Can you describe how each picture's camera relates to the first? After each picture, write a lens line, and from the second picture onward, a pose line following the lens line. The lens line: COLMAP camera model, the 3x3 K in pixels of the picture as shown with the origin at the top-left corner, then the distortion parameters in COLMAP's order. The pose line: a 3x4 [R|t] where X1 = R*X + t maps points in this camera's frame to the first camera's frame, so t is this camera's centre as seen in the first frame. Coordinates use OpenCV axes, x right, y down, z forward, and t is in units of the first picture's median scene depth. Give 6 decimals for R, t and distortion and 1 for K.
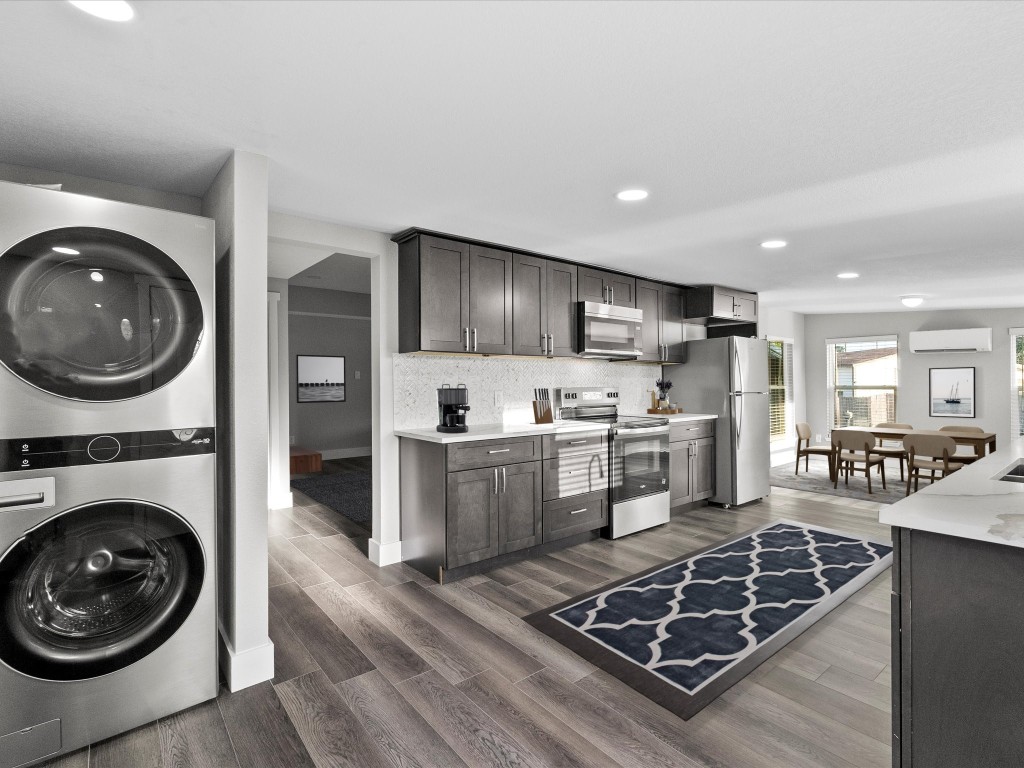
lens RADIAL K [[513.1, 0, 512.0], [0, 513.1, 384.0], [0, 0, 1]] dist [-0.032716, 0.000022]
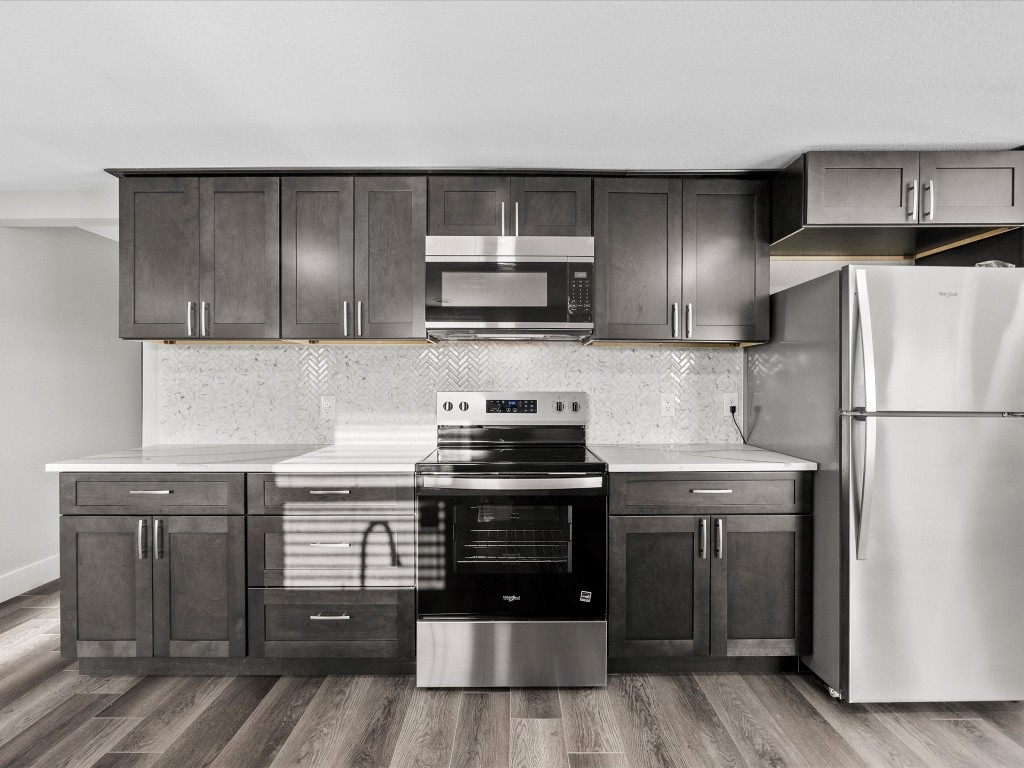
lens RADIAL K [[513.1, 0, 512.0], [0, 513.1, 384.0], [0, 0, 1]] dist [-0.032716, 0.000022]
pose [[0.786515, 0.008270, -0.617515, 0.598654], [-0.003213, 0.999952, 0.009299, -0.008418], [0.617562, -0.005329, 0.786504, 0.676251]]
